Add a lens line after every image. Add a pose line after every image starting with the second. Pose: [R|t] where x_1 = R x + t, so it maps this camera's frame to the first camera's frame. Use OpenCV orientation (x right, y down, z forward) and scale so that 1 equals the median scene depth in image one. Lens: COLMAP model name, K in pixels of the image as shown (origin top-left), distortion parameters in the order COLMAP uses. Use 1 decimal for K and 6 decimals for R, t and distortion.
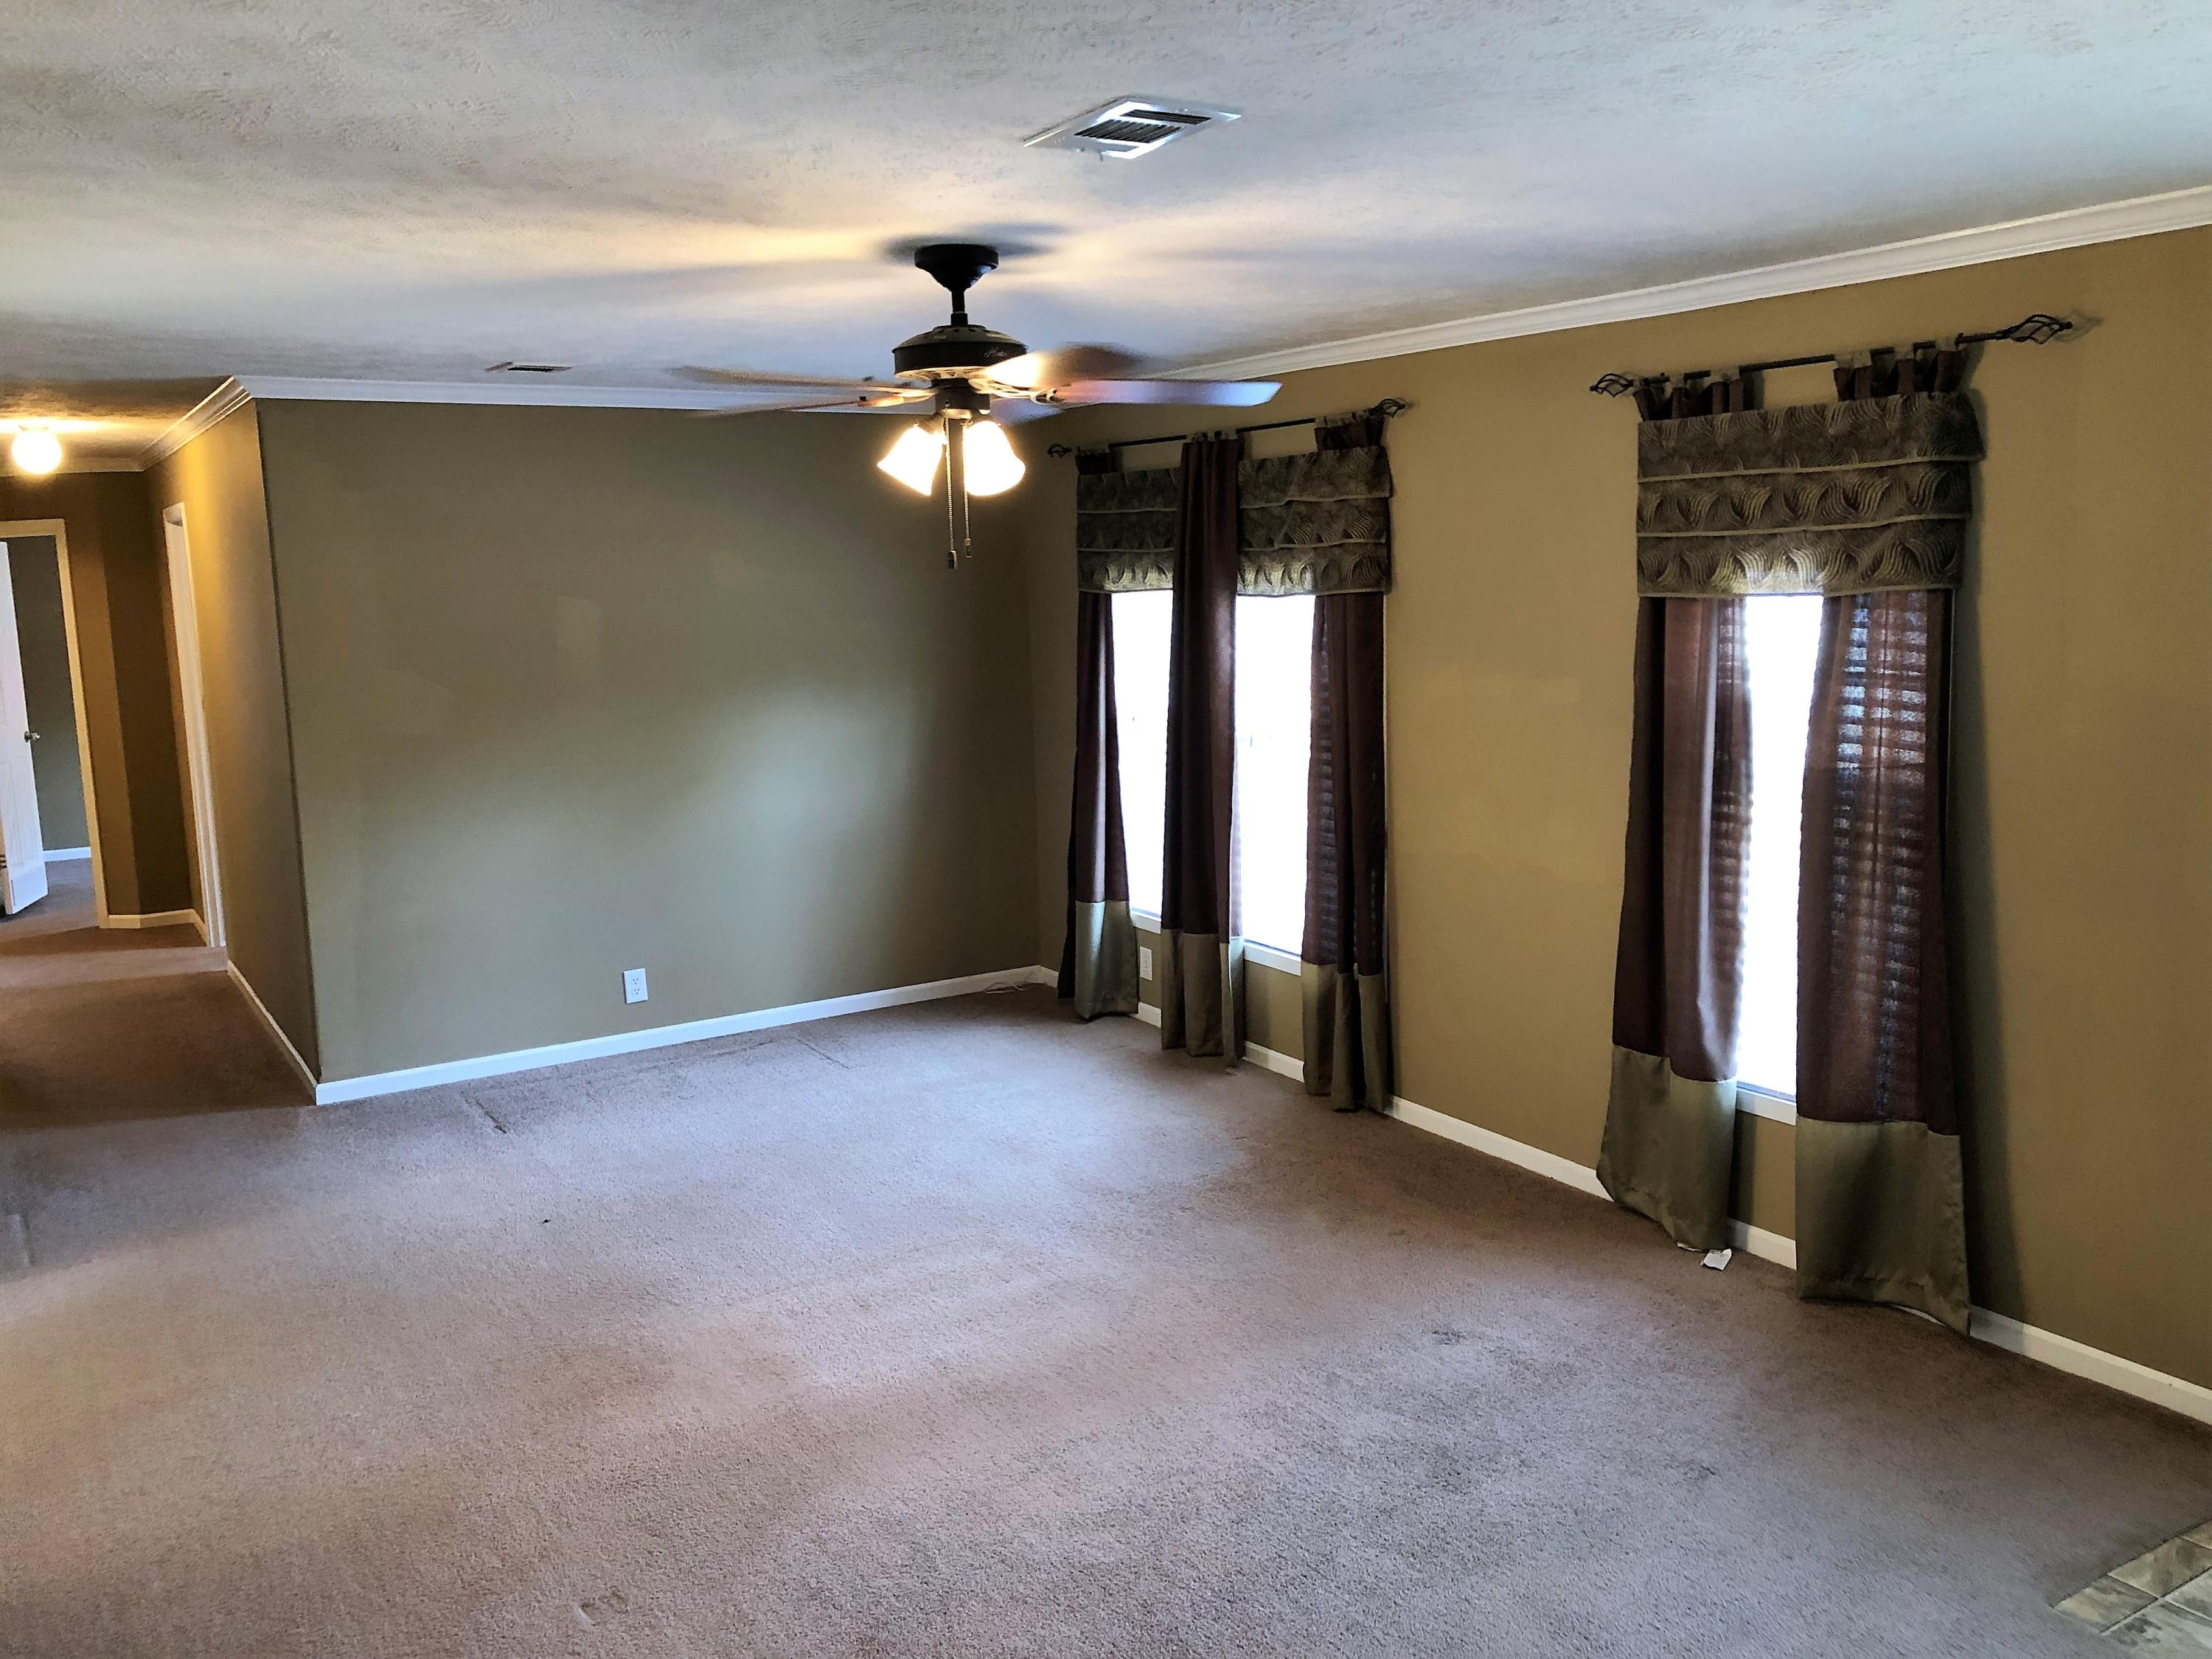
lens RADIAL K [[1835.3, 0, 1040.4], [0, 1835.3, 824.6], [0, 0, 1]] dist [0.021678, 0.006794]
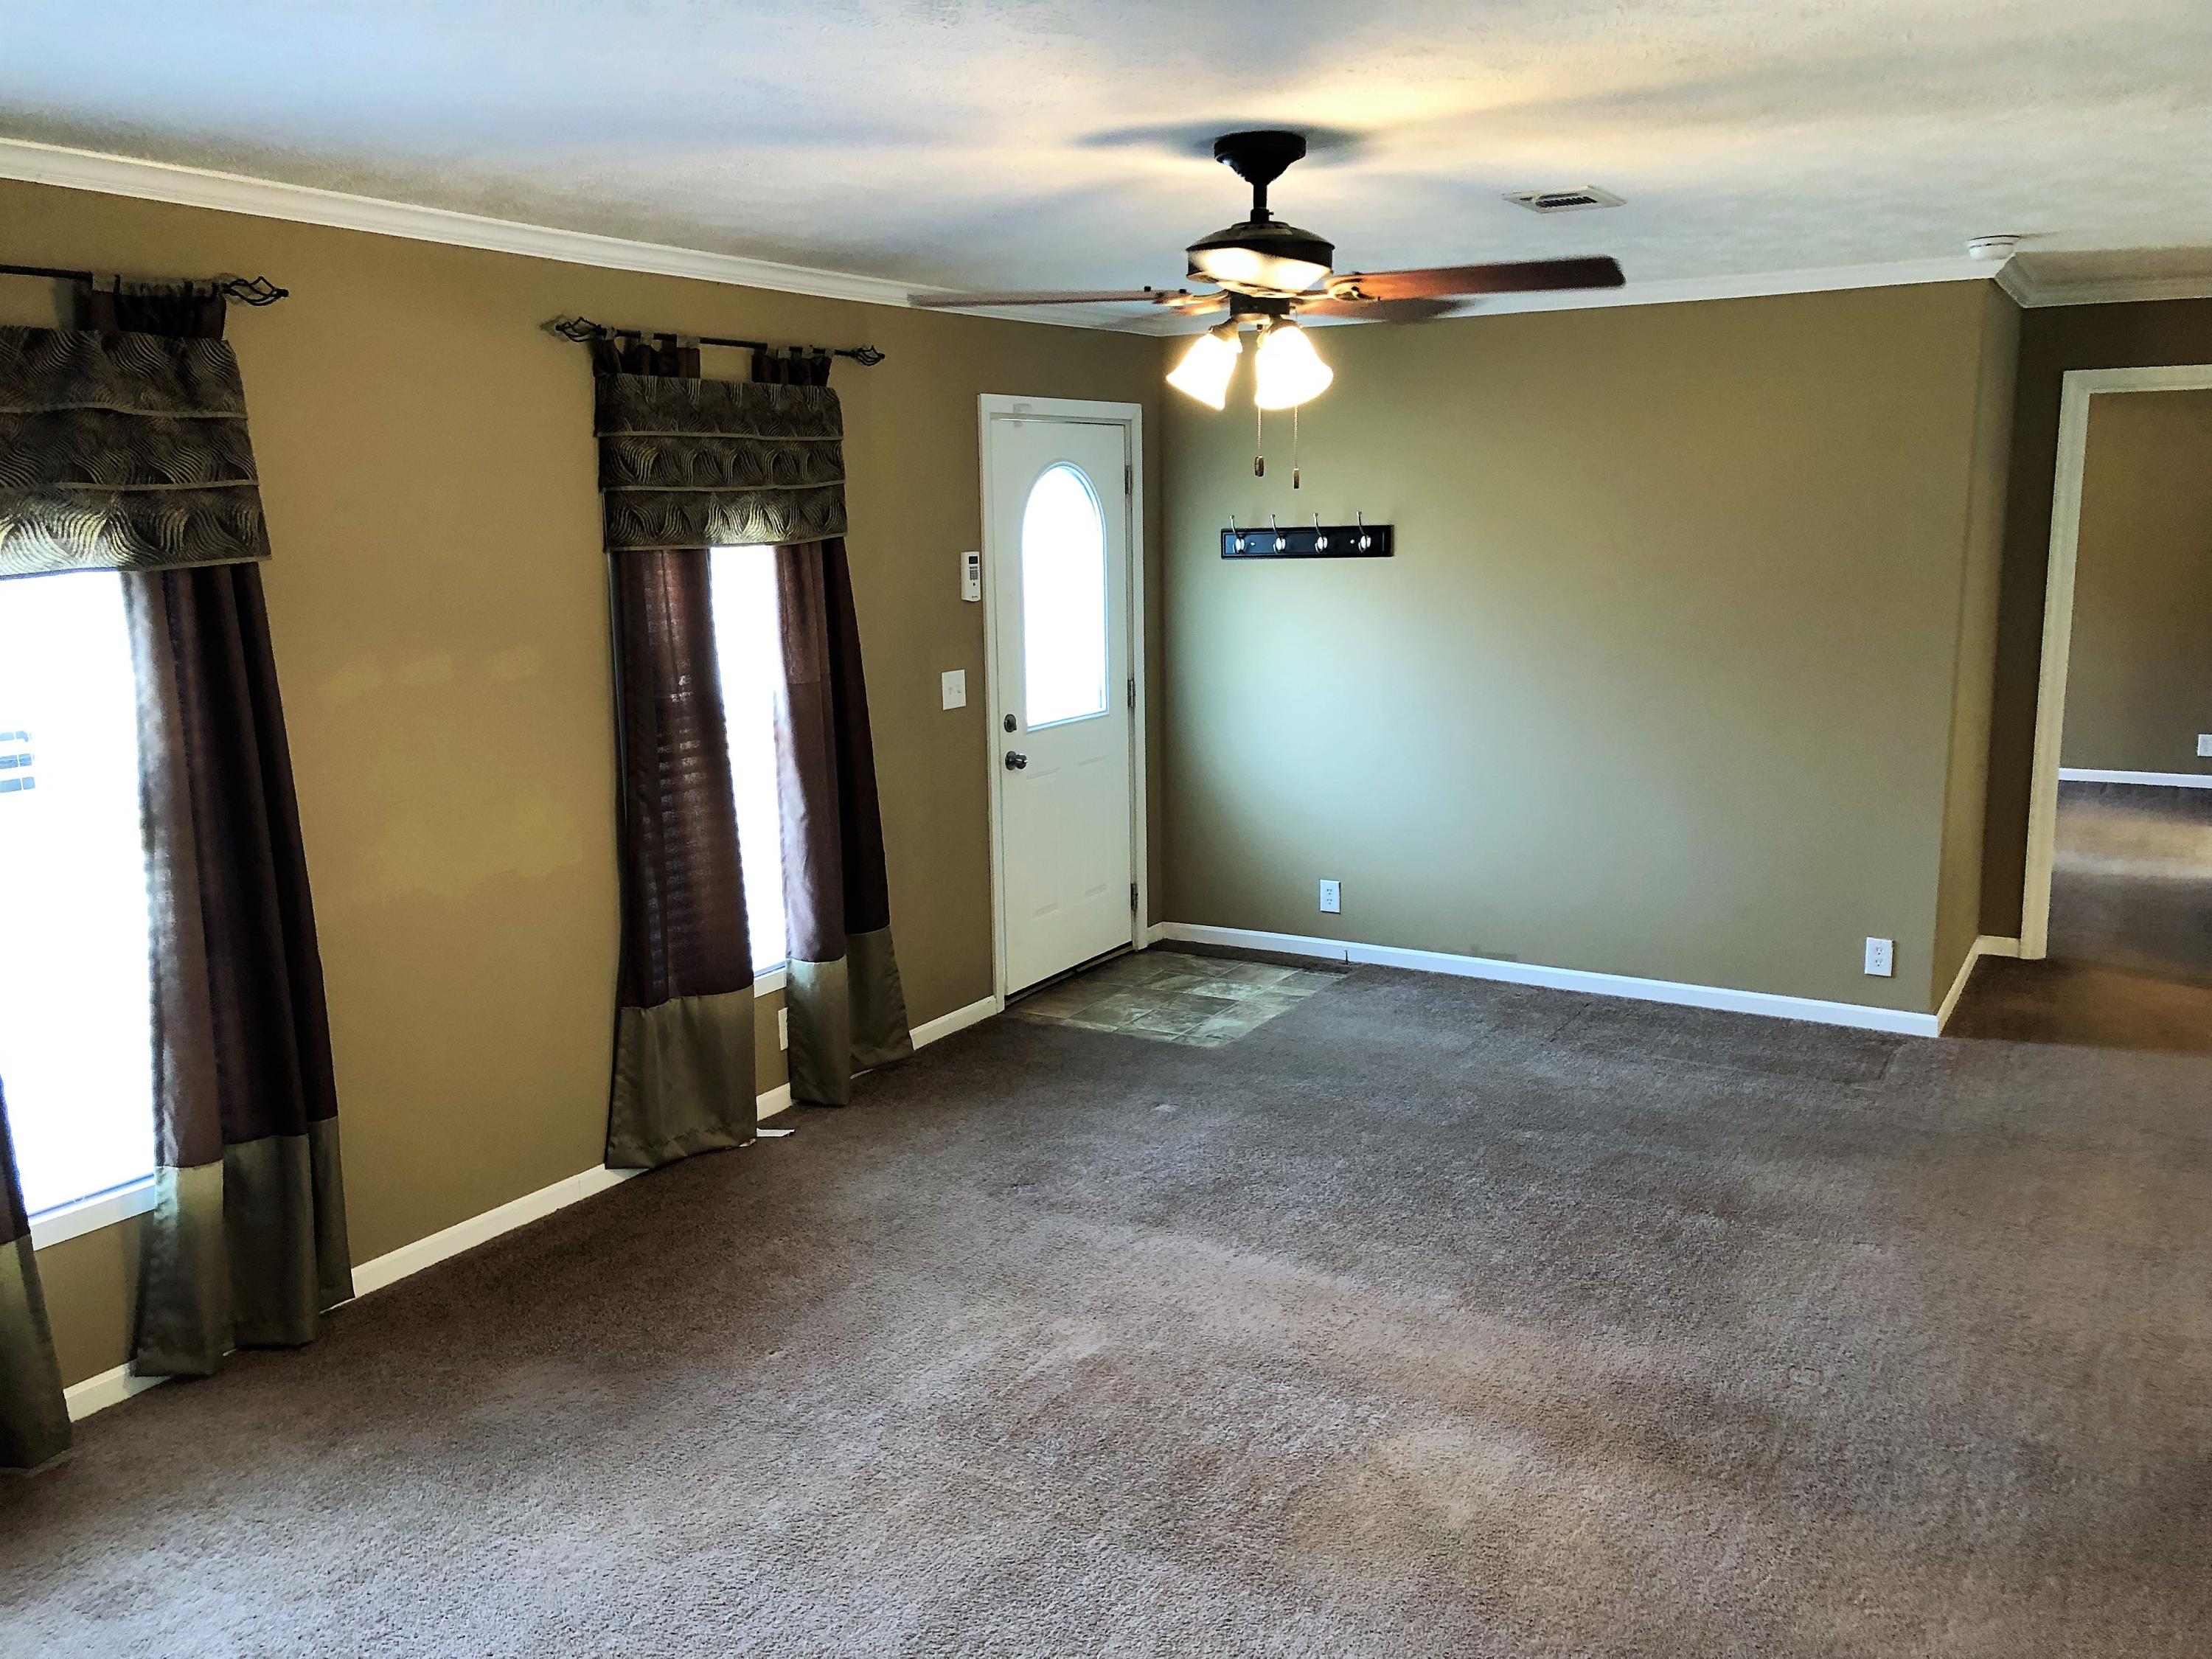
lens RADIAL K [[1824.4, 0, 1116.6], [0, 1824.4, 818.9], [0, 0, 1]] dist [0.021341, 0.001256]
pose [[-0.498164, -0.115524, 0.859353, -0.699991], [0.152456, 0.963975, 0.217967, -0.166746], [-0.853575, 0.239597, -0.462605, 1.326348]]
